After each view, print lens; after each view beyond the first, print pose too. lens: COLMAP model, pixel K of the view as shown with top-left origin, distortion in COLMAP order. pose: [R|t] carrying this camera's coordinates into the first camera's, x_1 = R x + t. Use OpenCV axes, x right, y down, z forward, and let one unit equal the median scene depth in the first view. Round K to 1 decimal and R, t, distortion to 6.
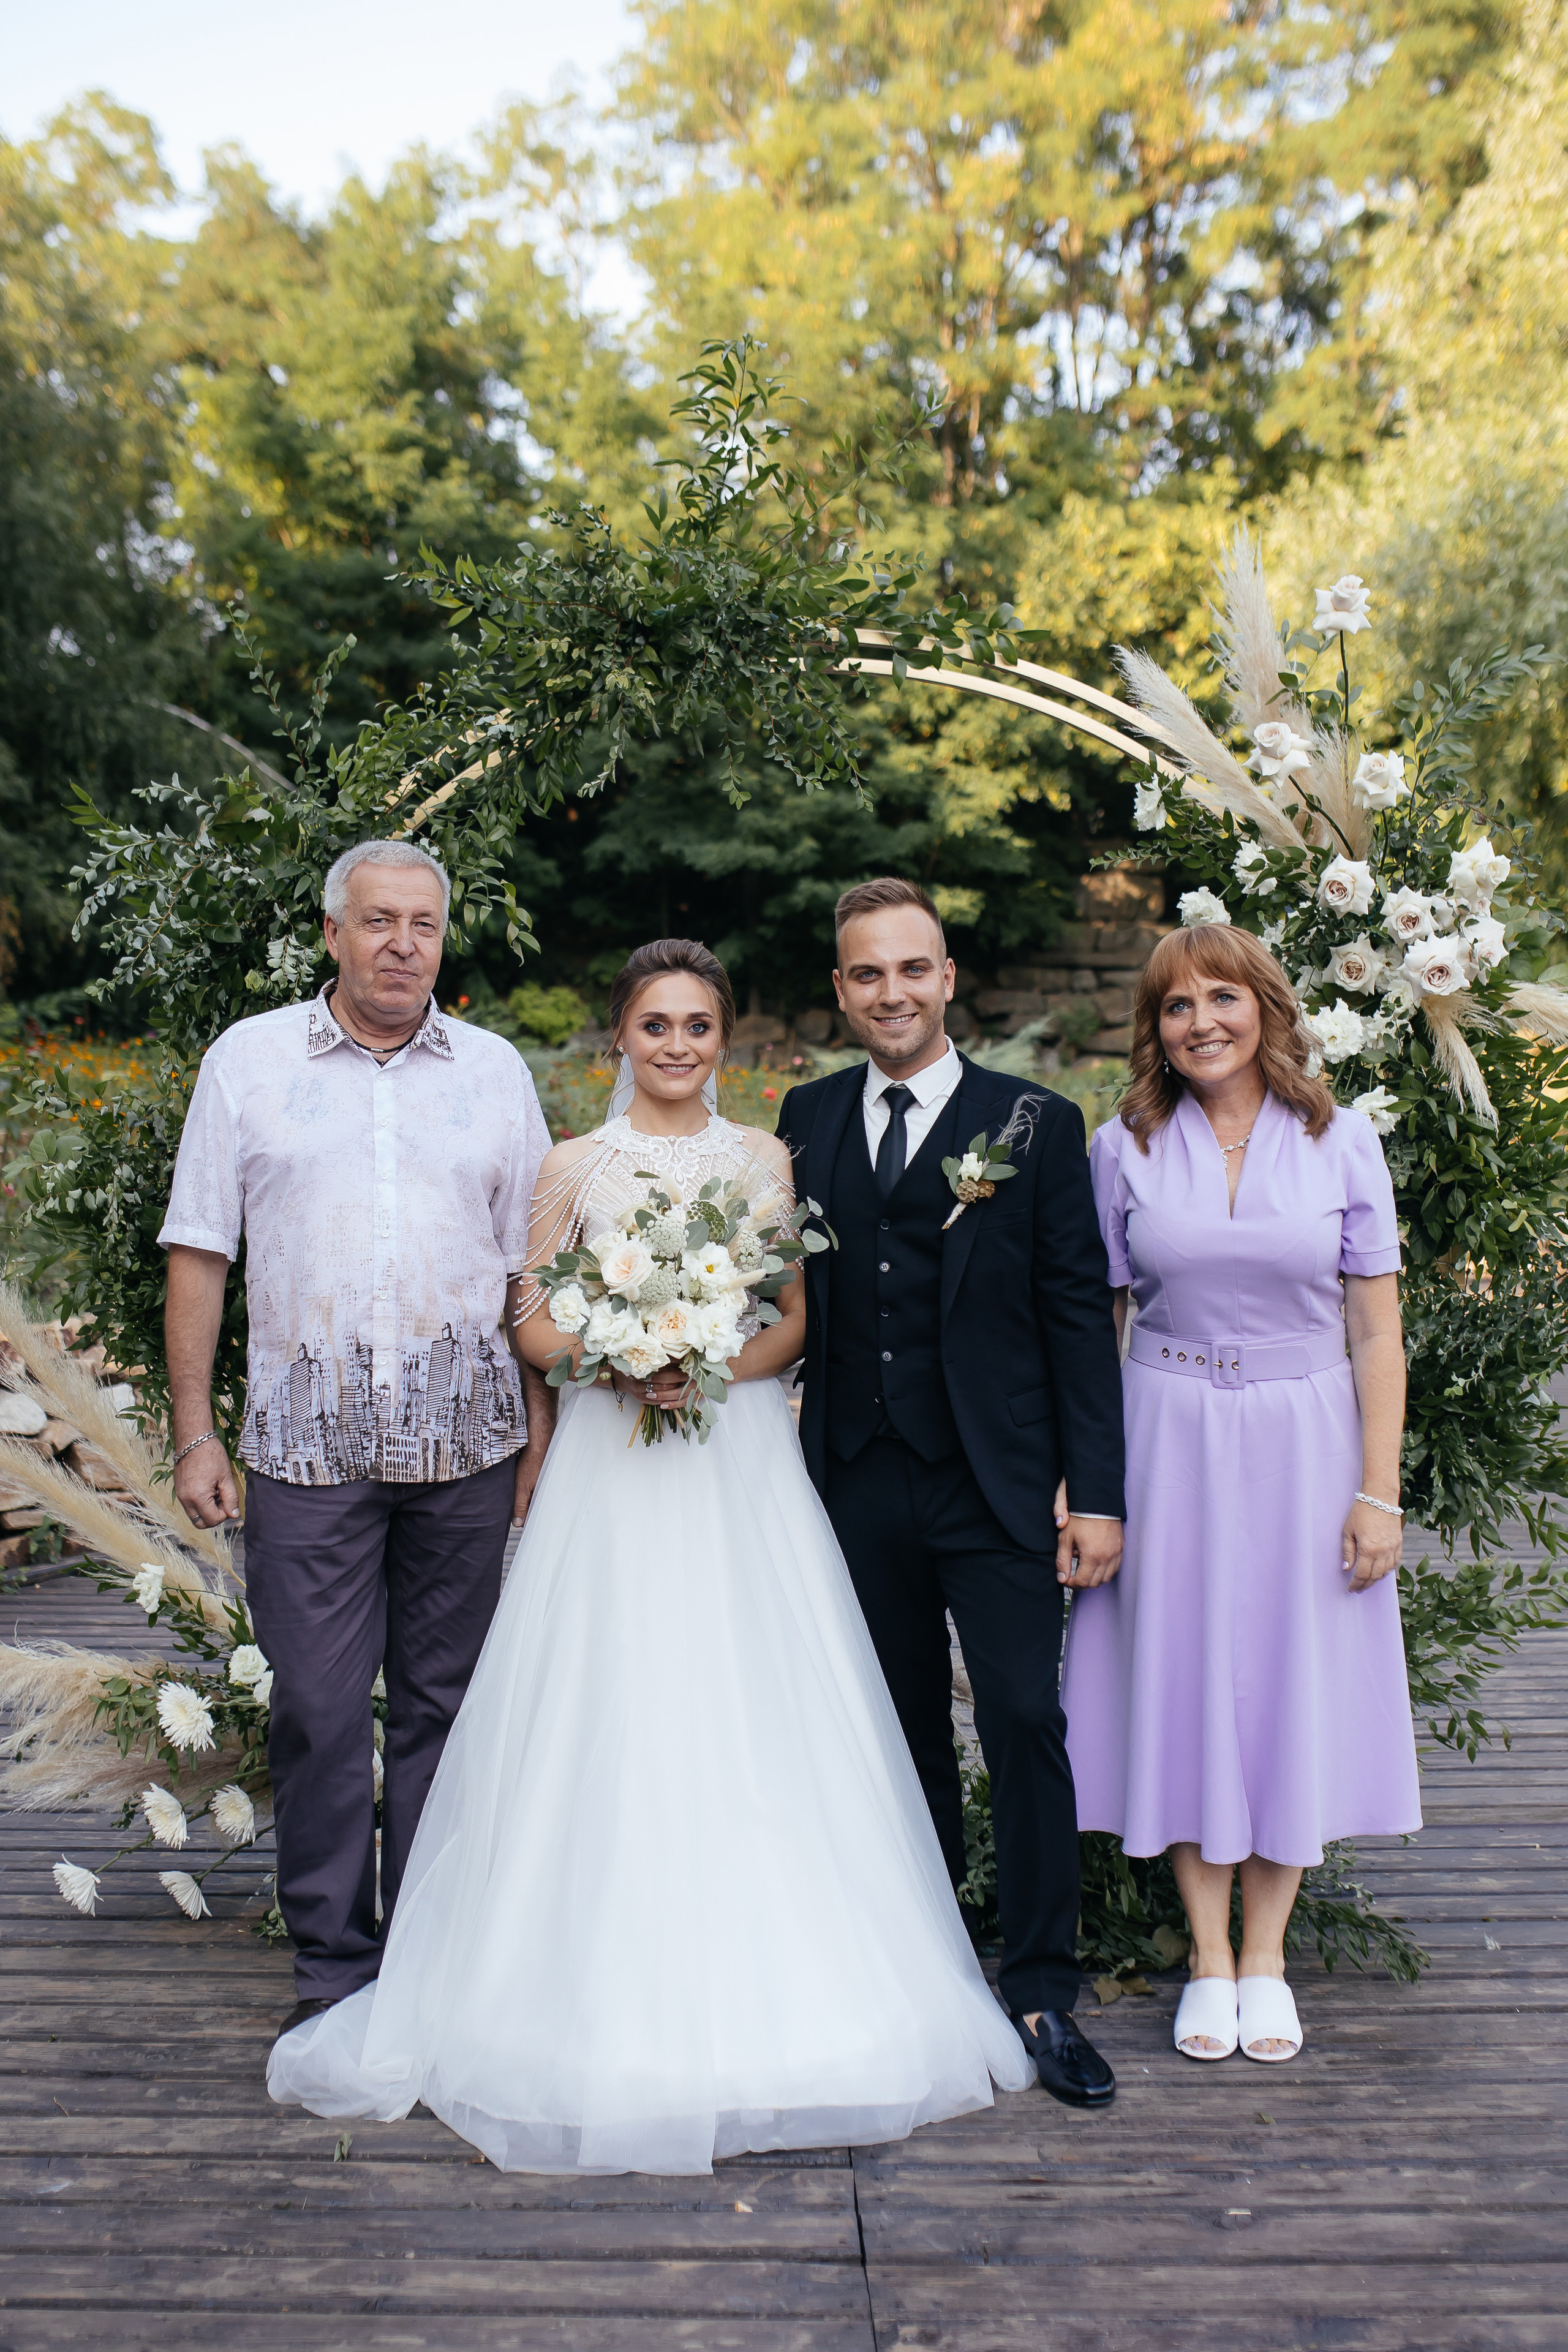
lens RADIAL K [[2583.7, 0, 784.0], [0, 2583.7, 1176.0], [0, 0, 1]] dist [-0.095234, 0.017448]
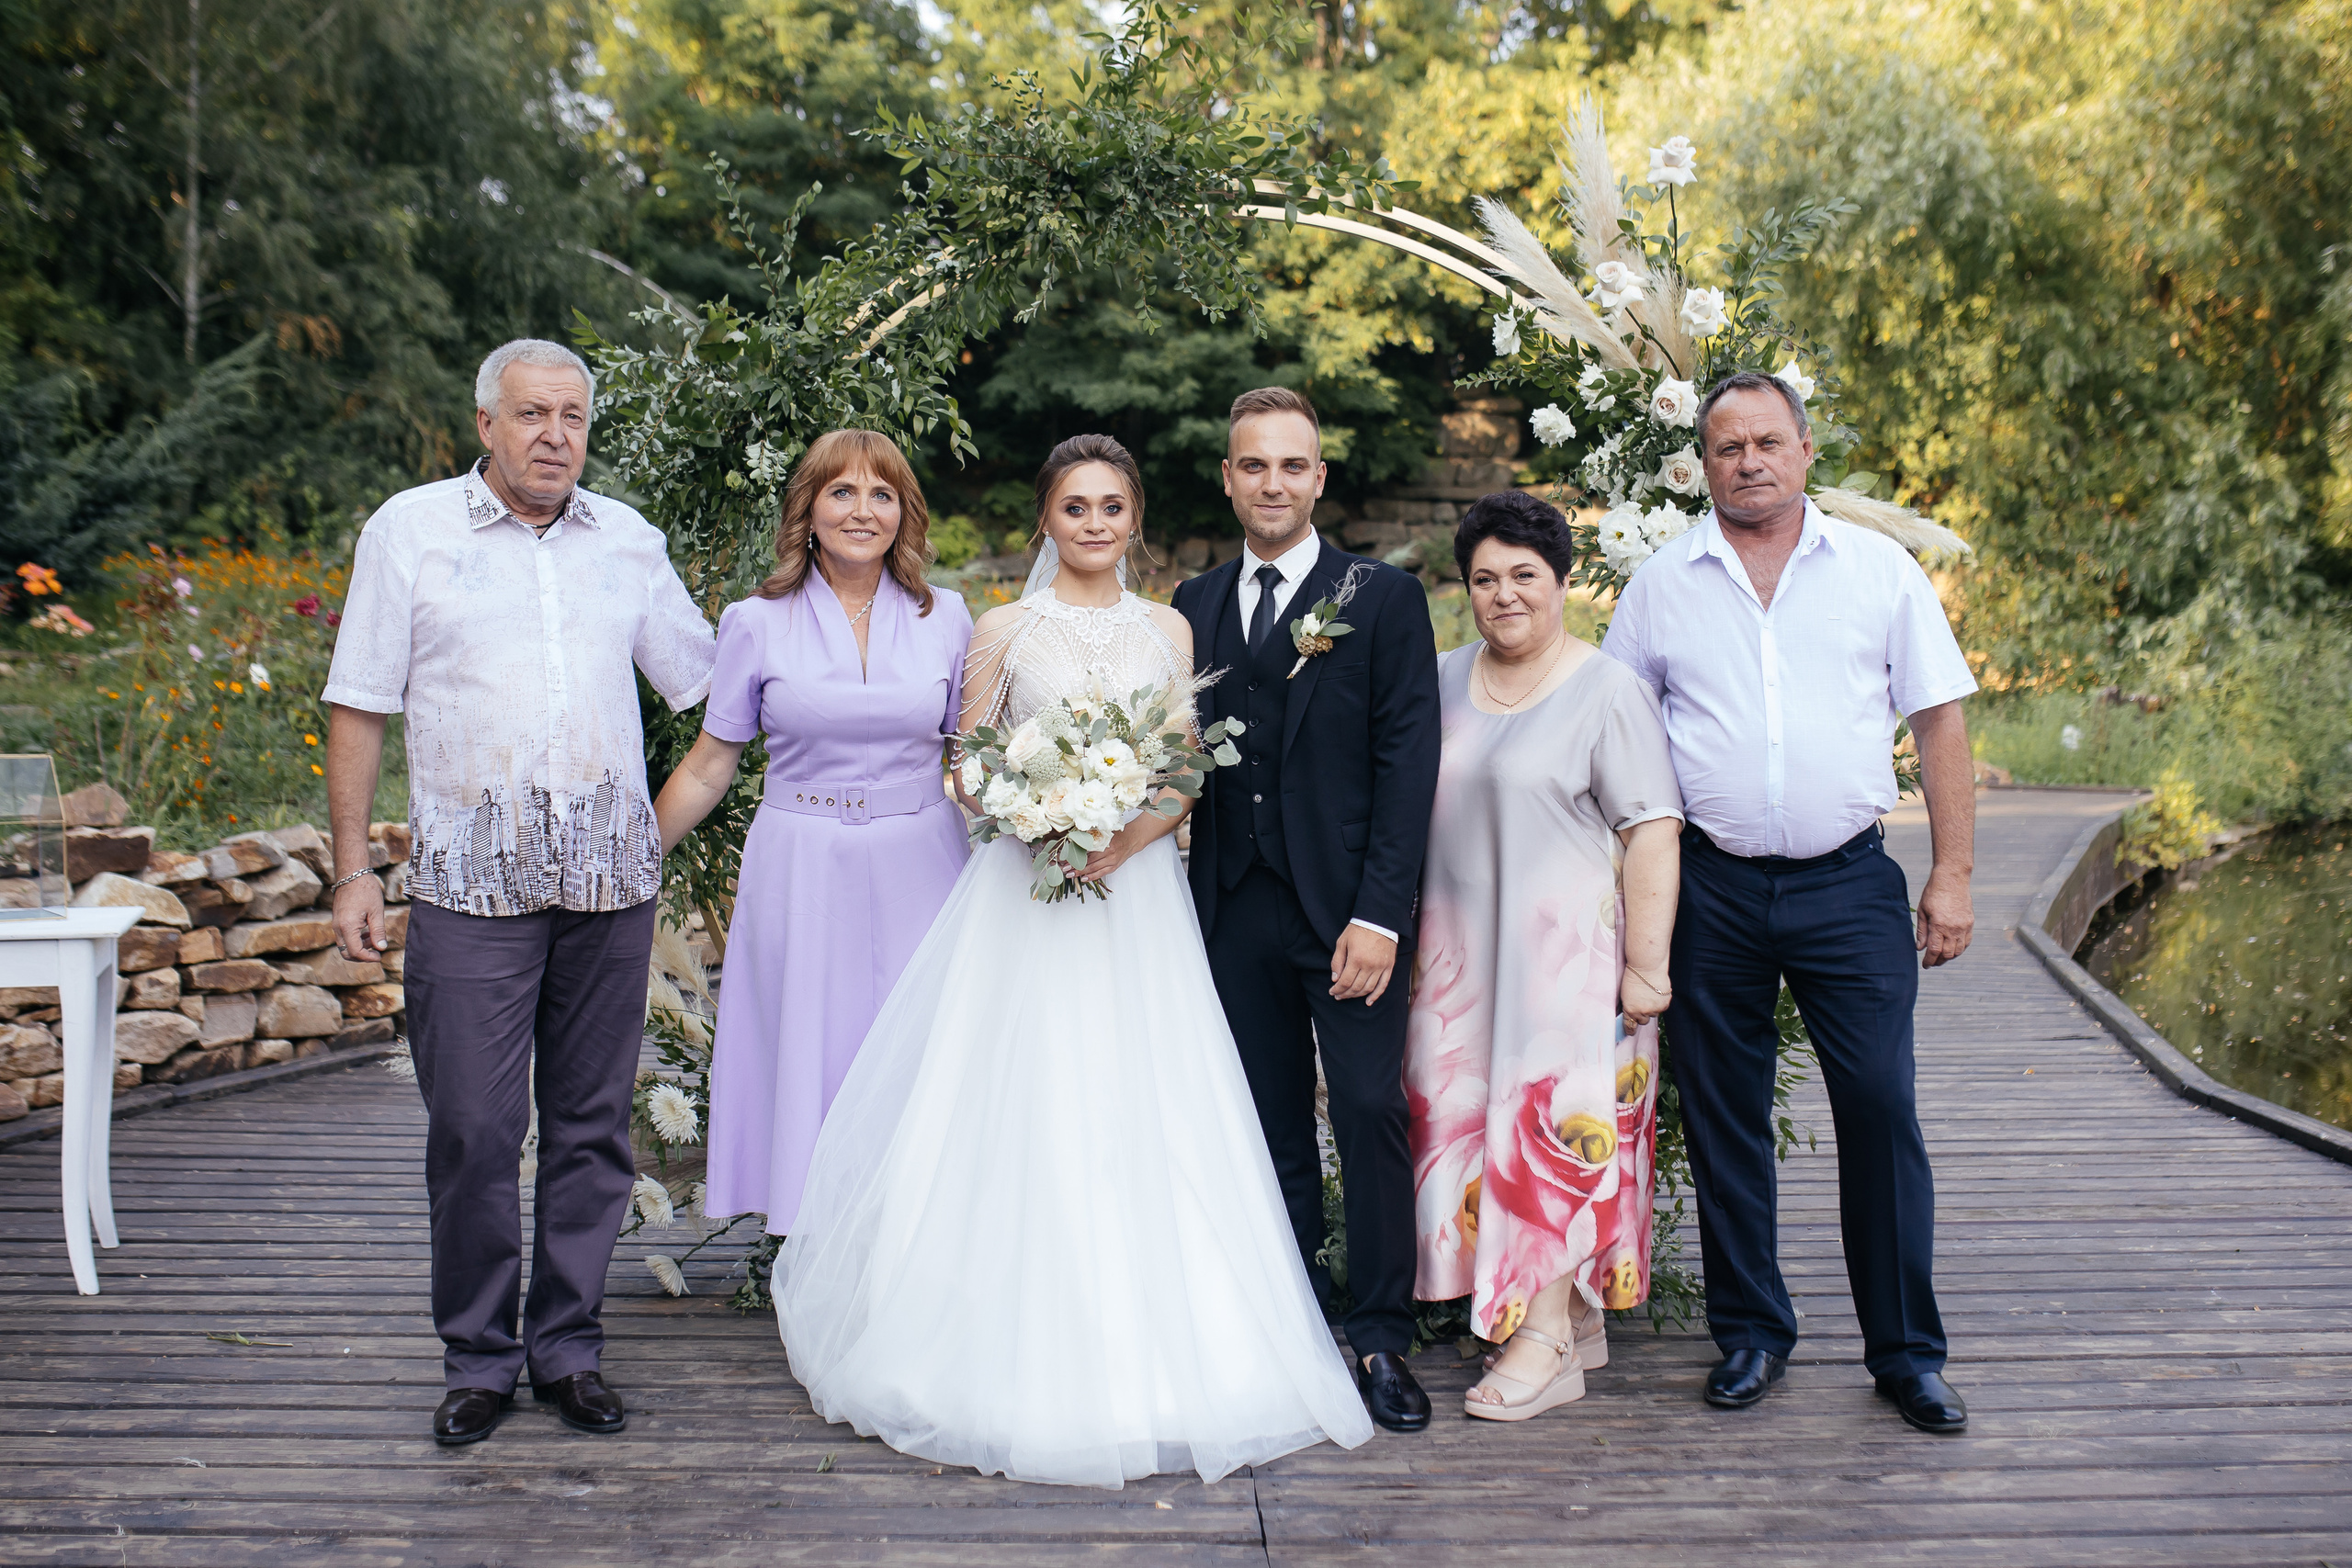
lens RADIAL K [[2452.9, 0, 1205.1], [0, 2452.9, 718.1], [0, 0, 1]] dist [-0.094125, -0.016540]
pose [[0.999816, 0.002935, 0.018965, -0.013820], [-0.003041, 0.999980, 0.005560, 0.023489], [-0.018949, -0.005617, 0.999805, -0.098499]]
